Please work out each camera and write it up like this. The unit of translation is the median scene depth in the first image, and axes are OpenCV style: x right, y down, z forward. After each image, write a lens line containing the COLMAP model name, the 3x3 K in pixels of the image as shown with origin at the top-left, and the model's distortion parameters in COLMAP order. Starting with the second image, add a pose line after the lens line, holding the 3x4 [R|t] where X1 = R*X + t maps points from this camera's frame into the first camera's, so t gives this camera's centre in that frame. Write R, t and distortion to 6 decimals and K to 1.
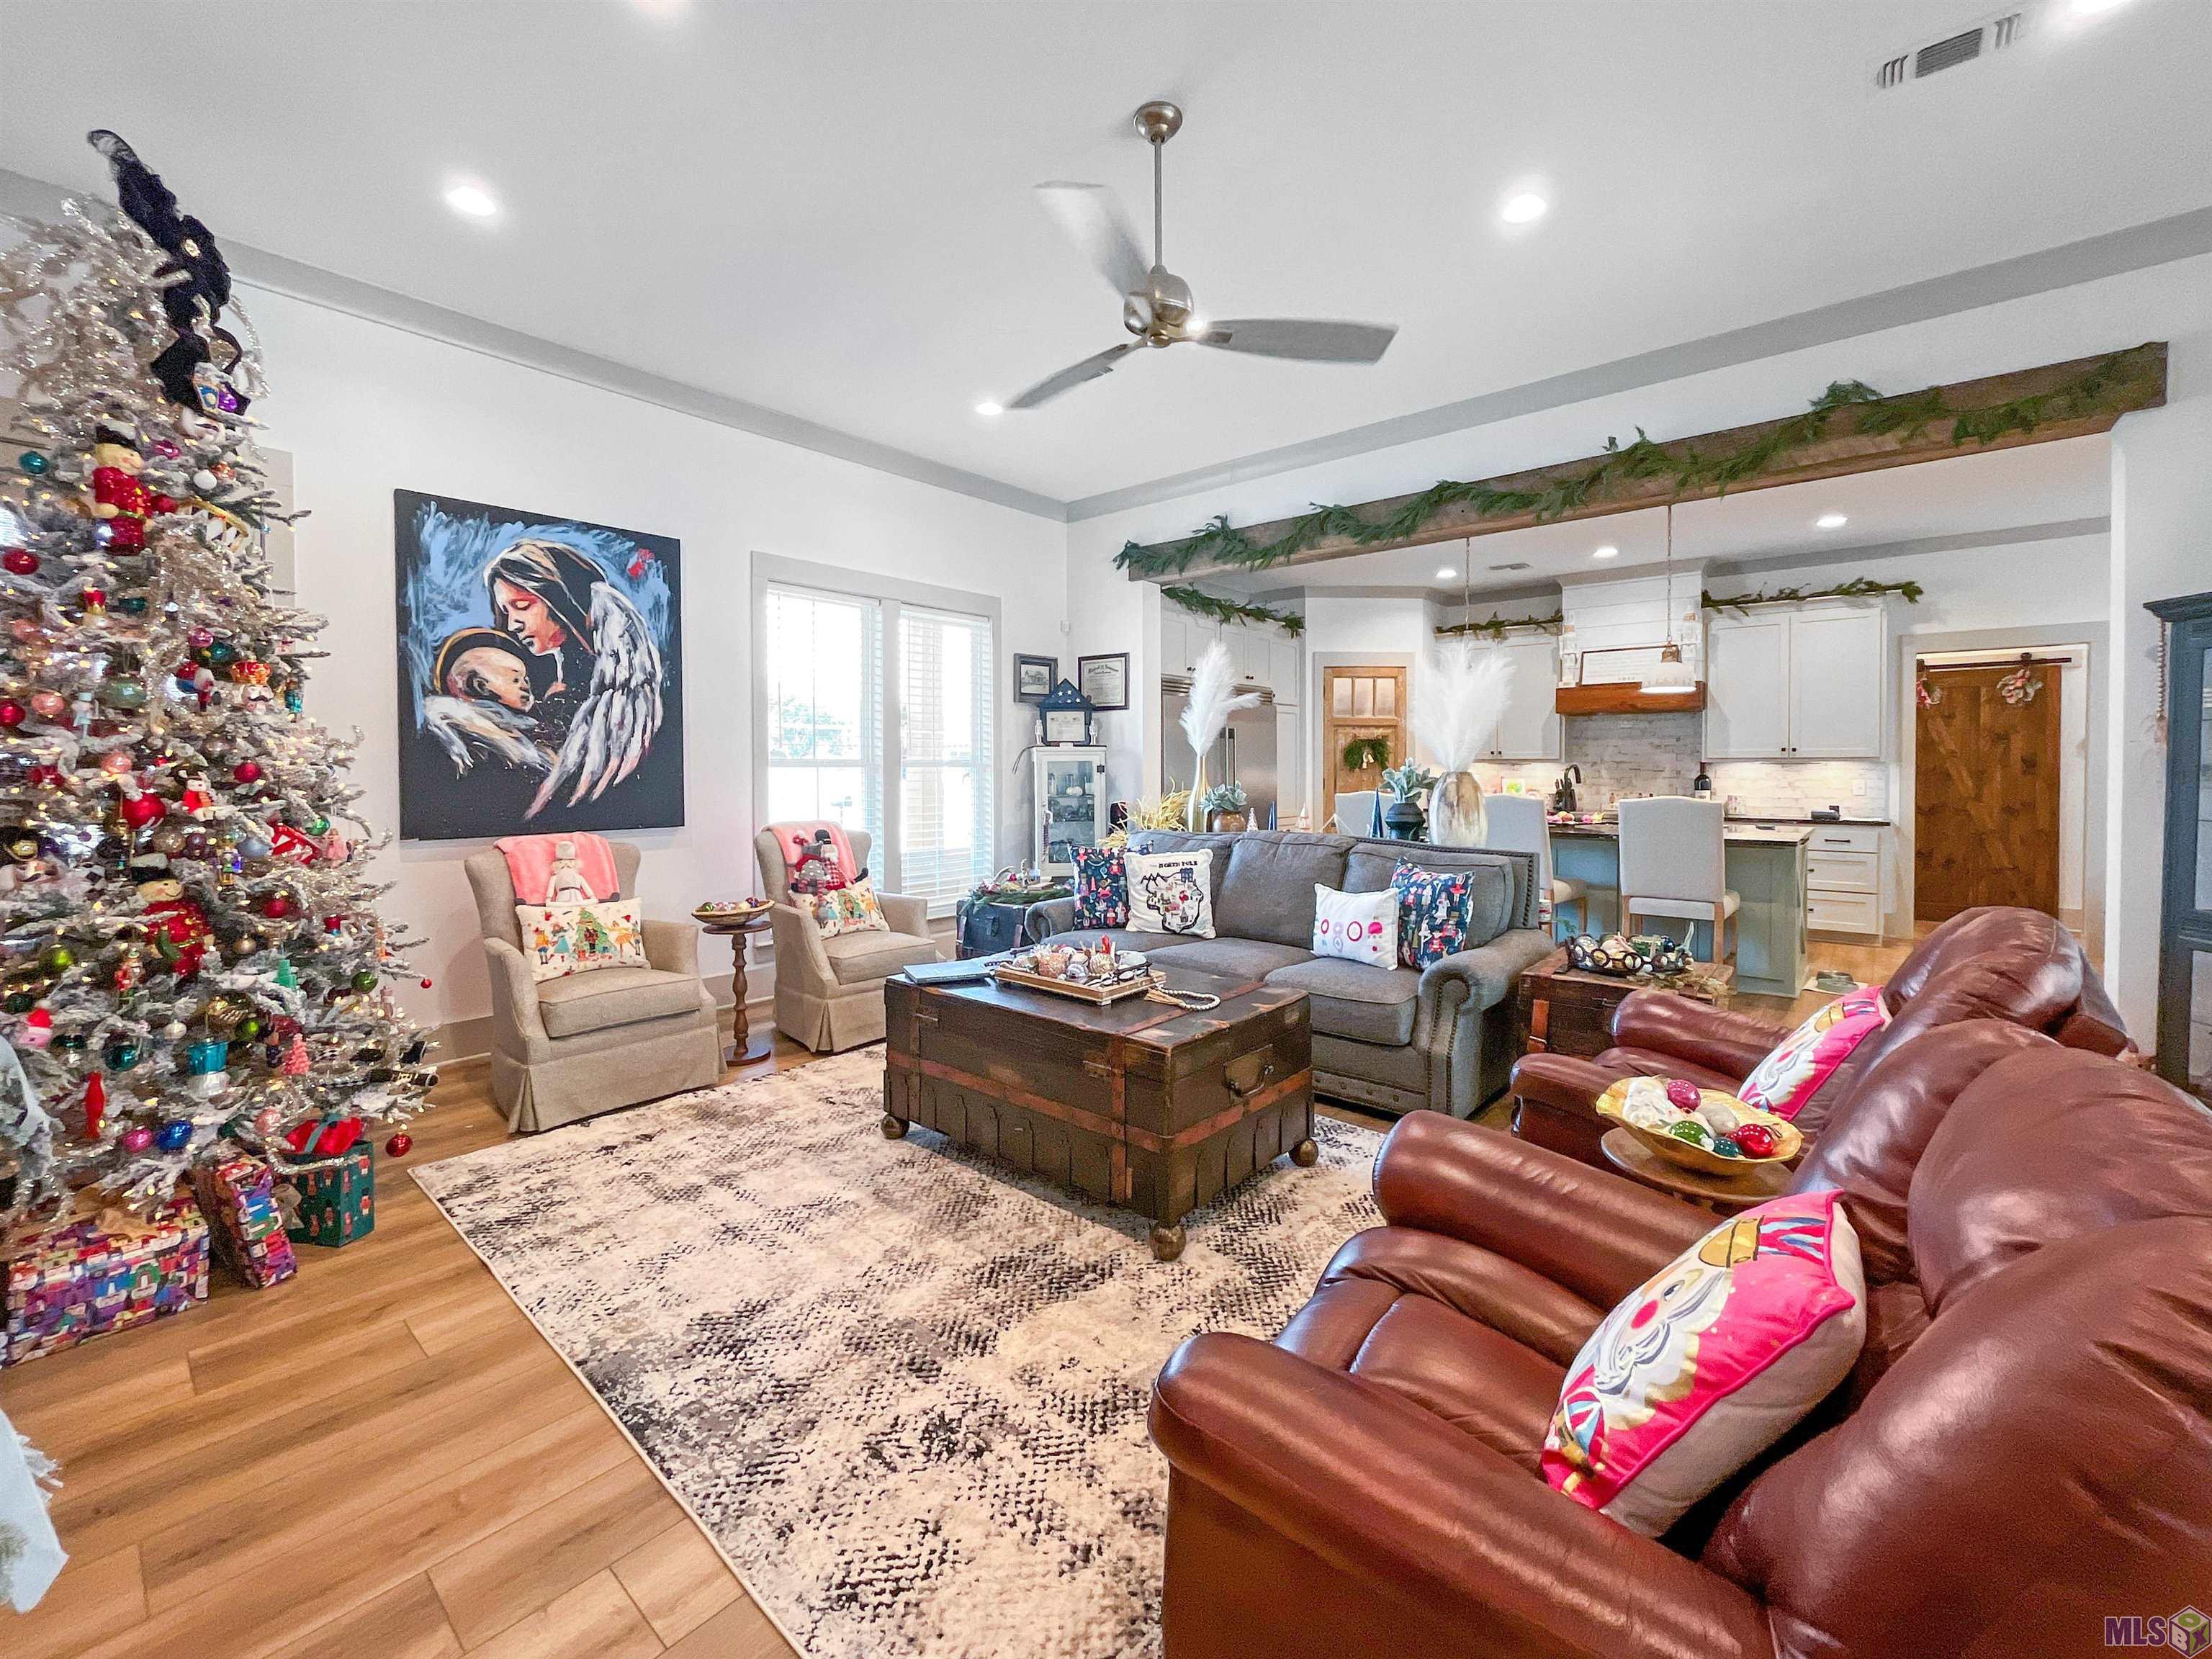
lens RADIAL K [[911.8, 0, 1101.1], [0, 911.8, 787.4], [0, 0, 1]] dist [-0.001659, 0.000035]
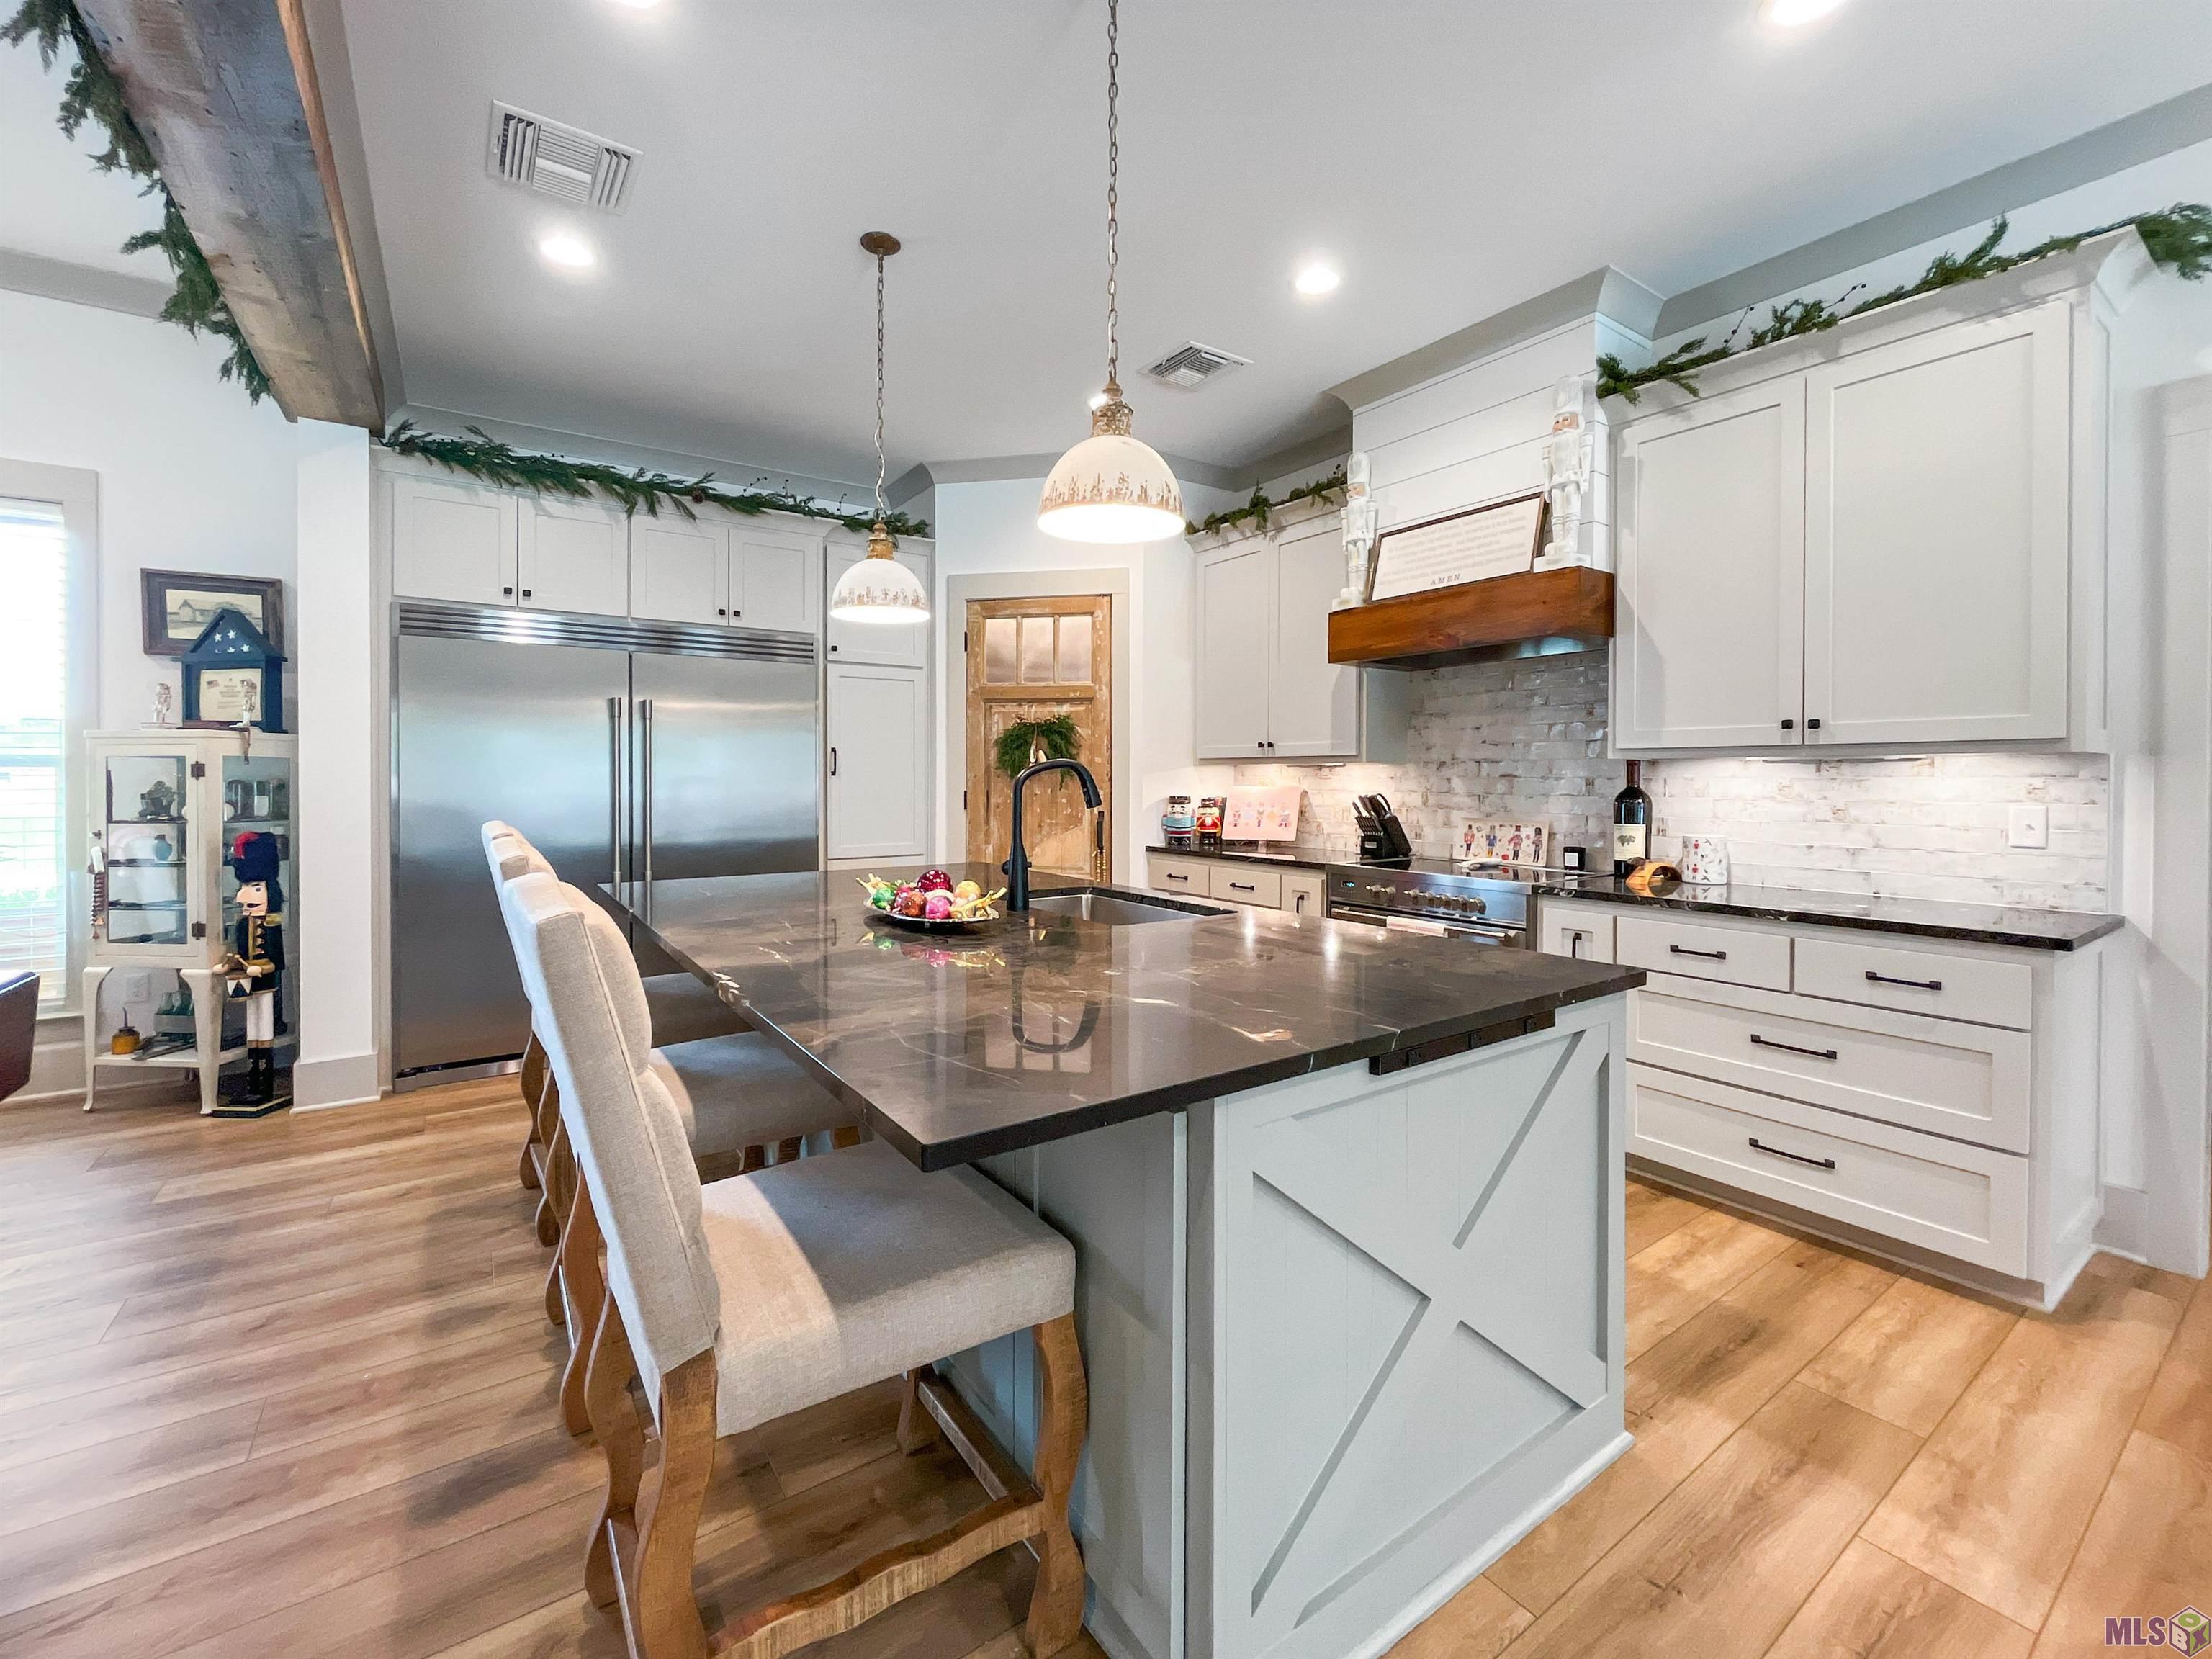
lens RADIAL K [[895.1, 0, 1078.5], [0, 895.1, 787.3], [0, 0, 1]] dist [-0.001245, -0.000244]
pose [[0.962929, 0.006449, -0.269676, 0.518880], [-0.008891, 0.999930, -0.007836, -0.008417], [0.269607, 0.009943, 0.962919, 0.511373]]
